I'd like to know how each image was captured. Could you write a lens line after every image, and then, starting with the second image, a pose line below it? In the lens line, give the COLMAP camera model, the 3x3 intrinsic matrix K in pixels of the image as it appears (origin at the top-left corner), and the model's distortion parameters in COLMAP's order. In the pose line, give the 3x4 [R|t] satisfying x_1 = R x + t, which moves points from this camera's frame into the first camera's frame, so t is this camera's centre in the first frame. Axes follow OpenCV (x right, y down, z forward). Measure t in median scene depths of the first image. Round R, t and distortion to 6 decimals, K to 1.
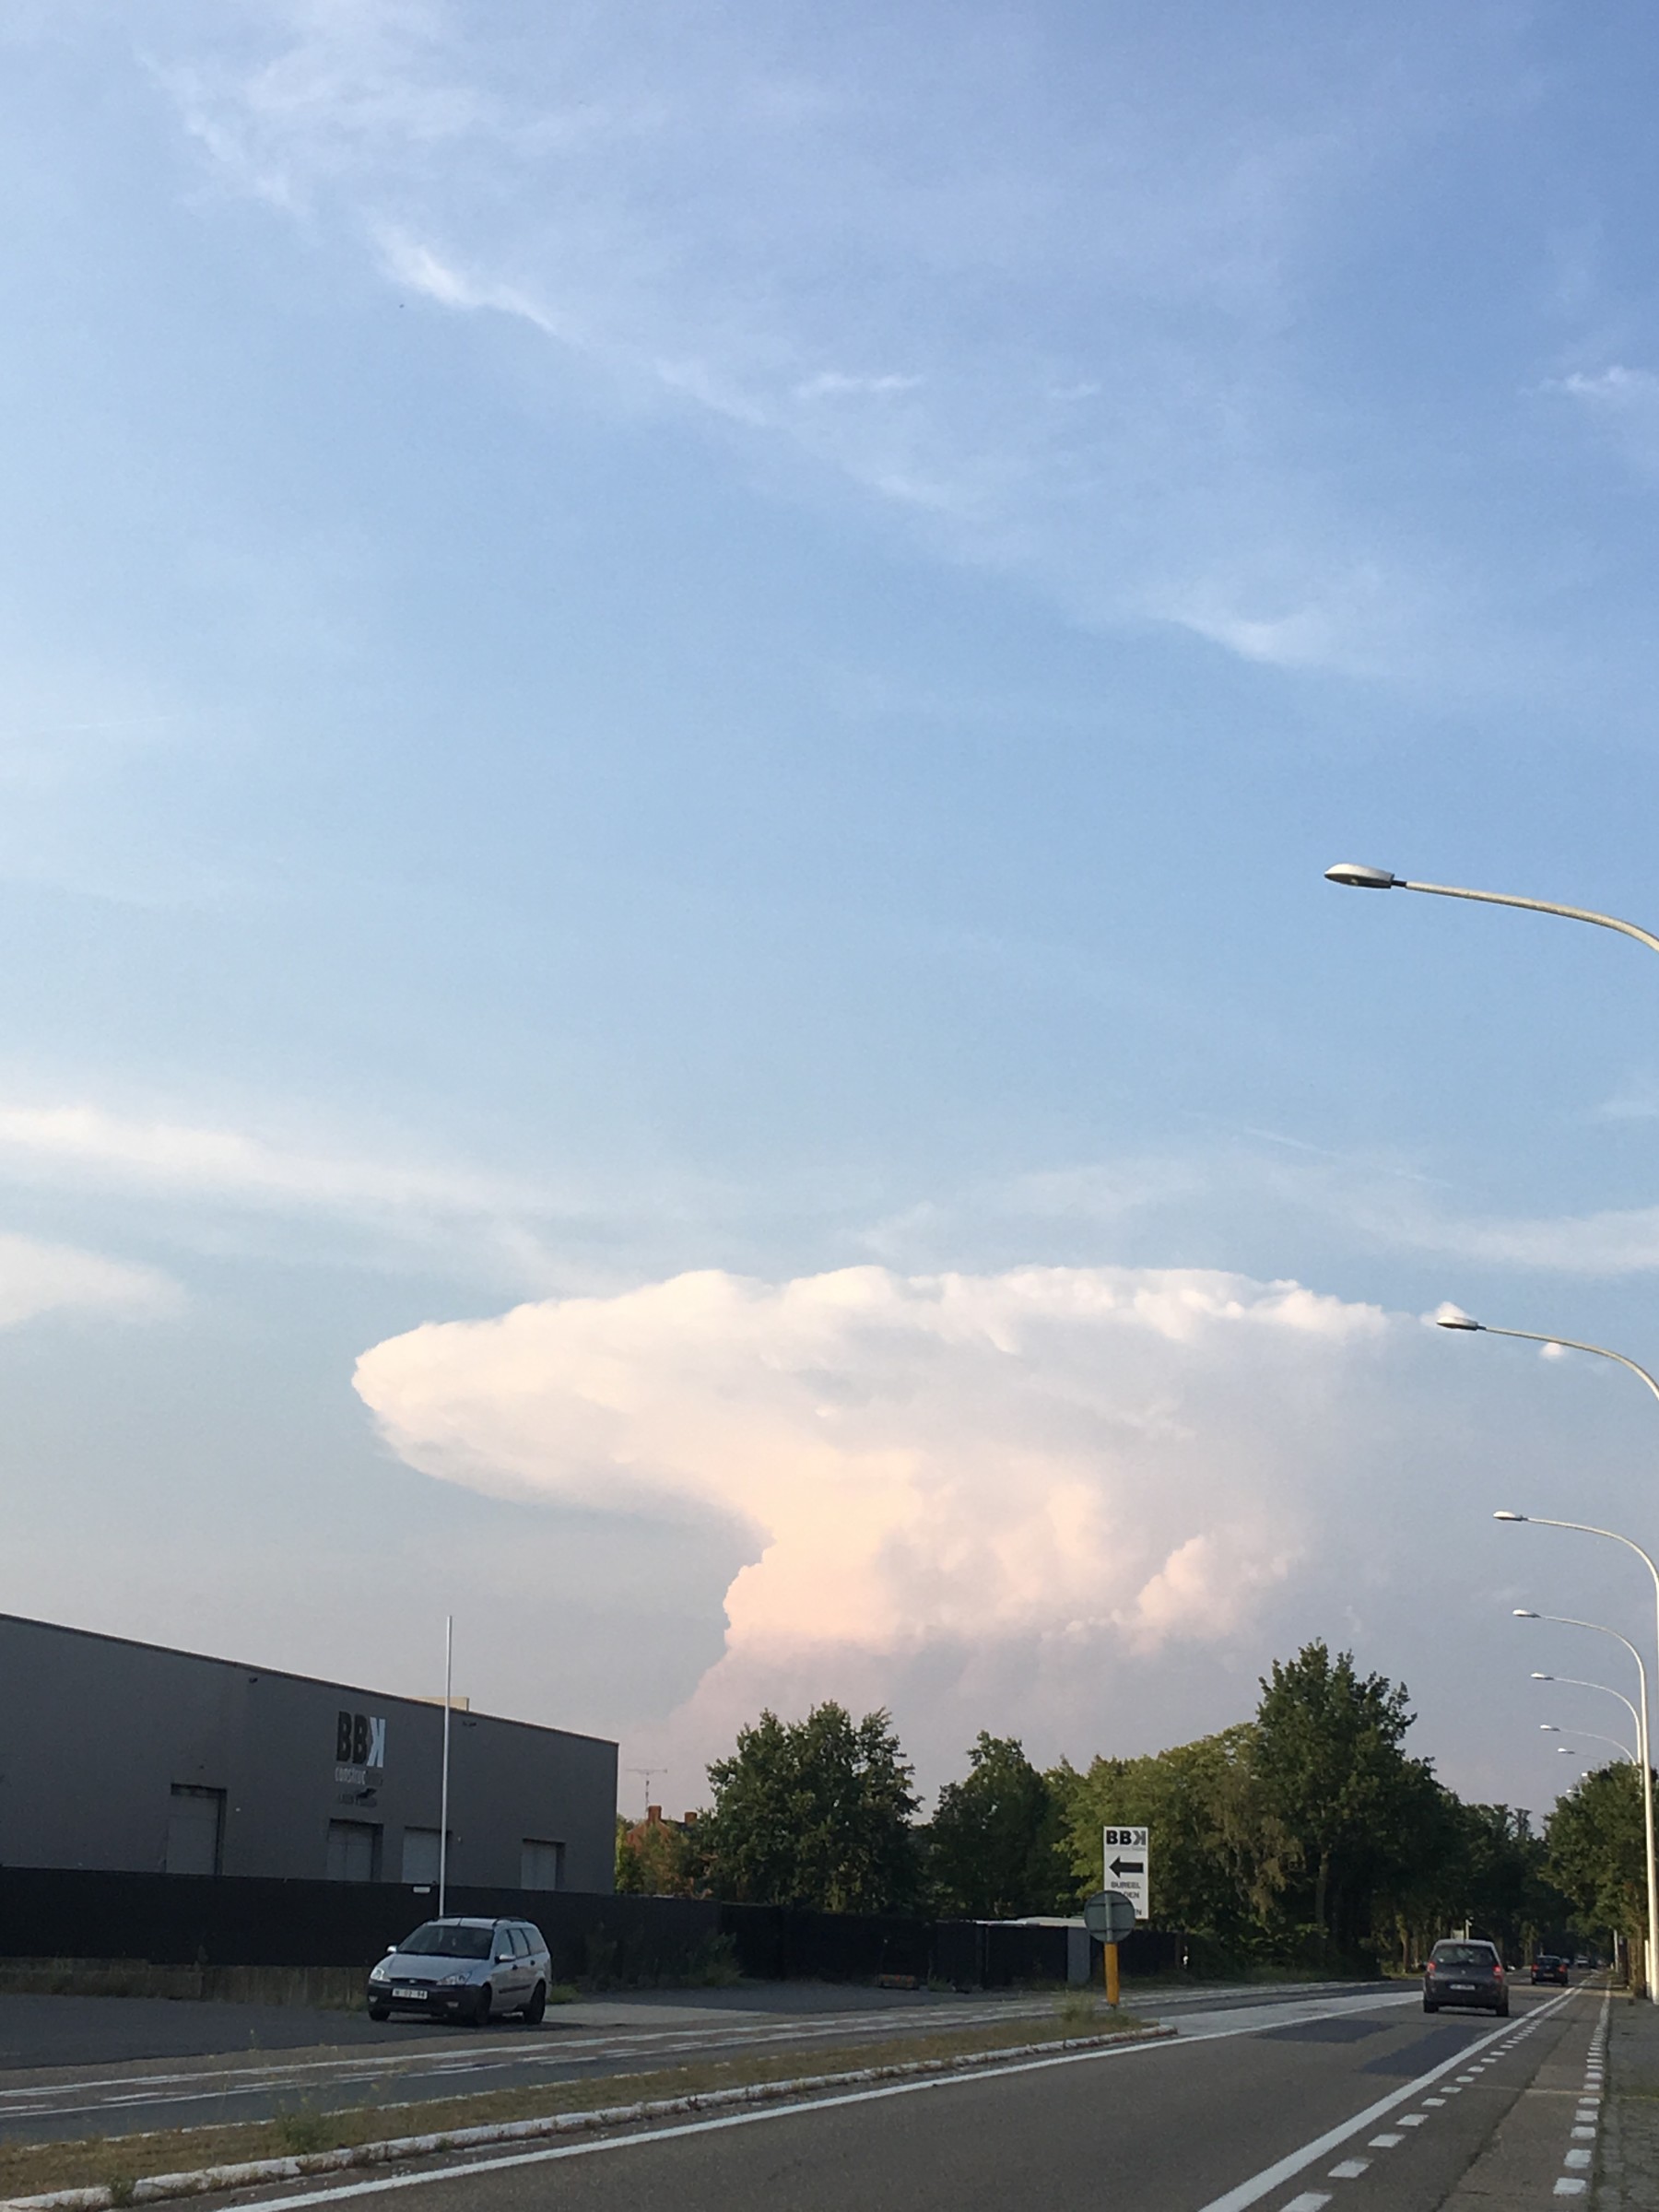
lens RADIAL K [[3477.3, 0, 857.3], [0, 3477.3, 1106.2], [0, 0, 1]] dist [-0.046256, 0.093171]
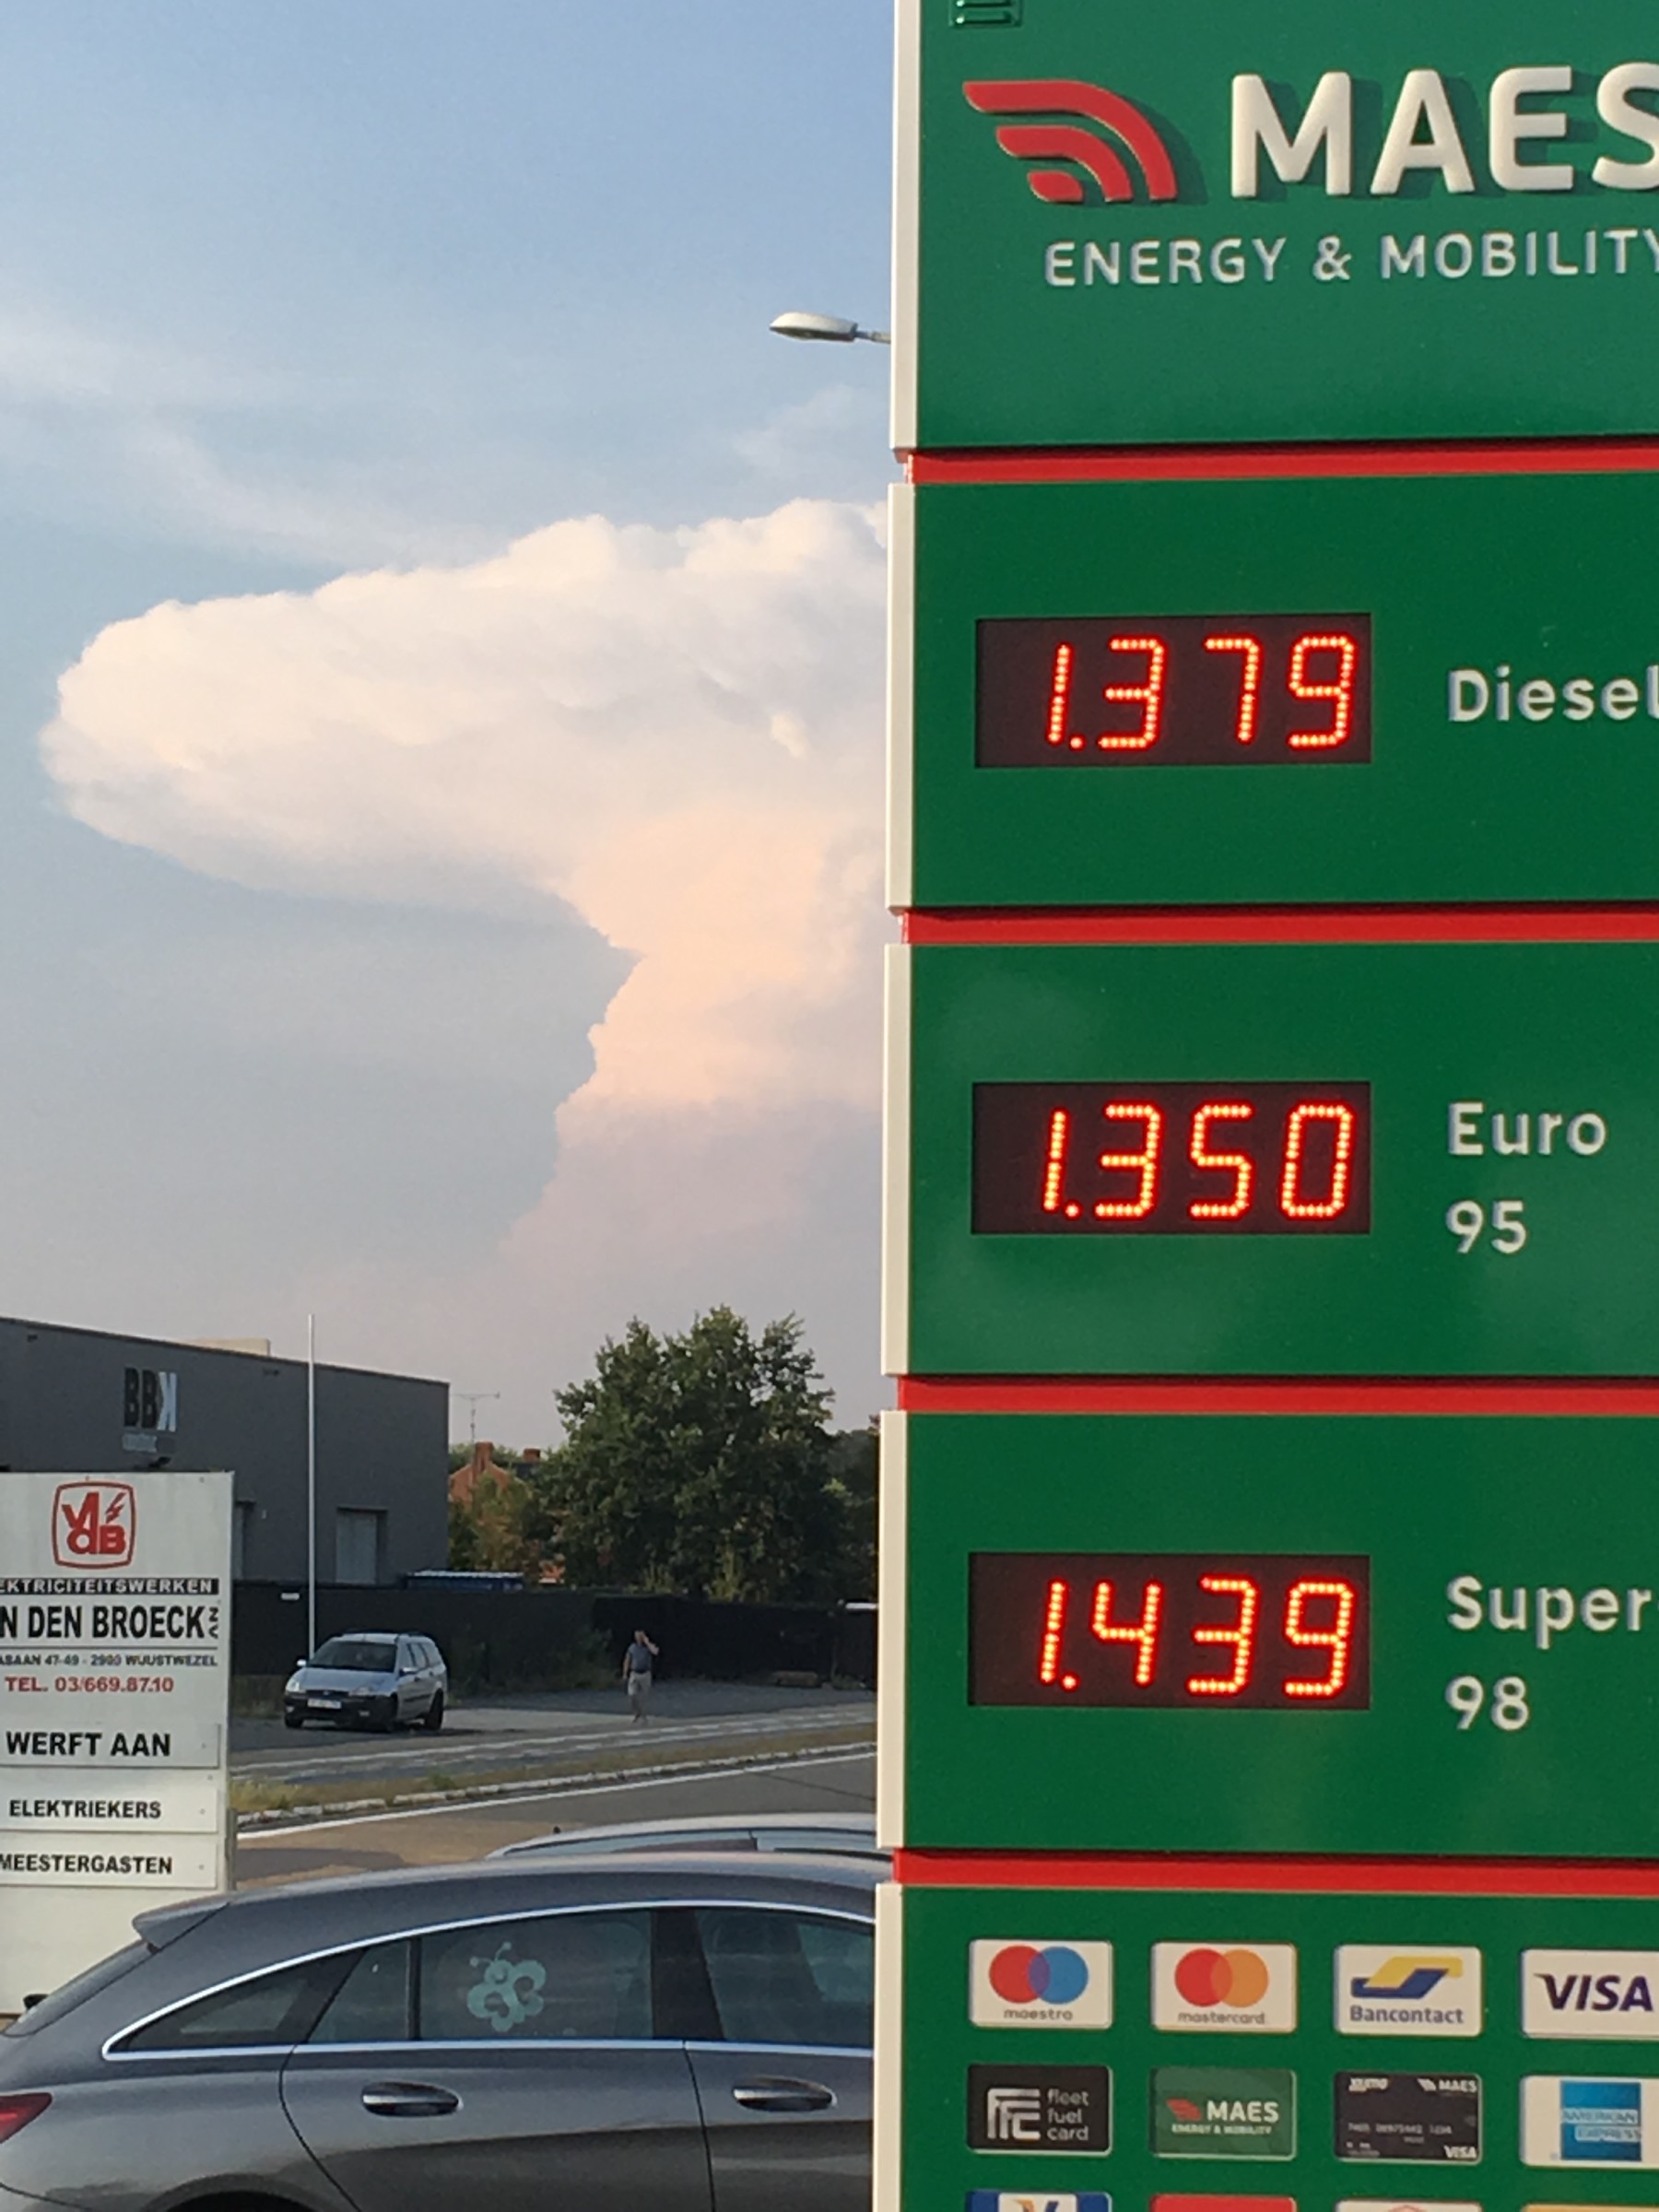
lens RADIAL K [[6888.4, 0, 829.5], [0, 6888.4, 1106.0], [0, 0, 1]] dist [0.029545, -0.488529]
pose [[0.999961, -0.006929, 0.005477, 0.008185], [0.005914, 0.985871, 0.167404, -0.124744], [-0.006560, -0.167365, 0.985873, -0.473847]]
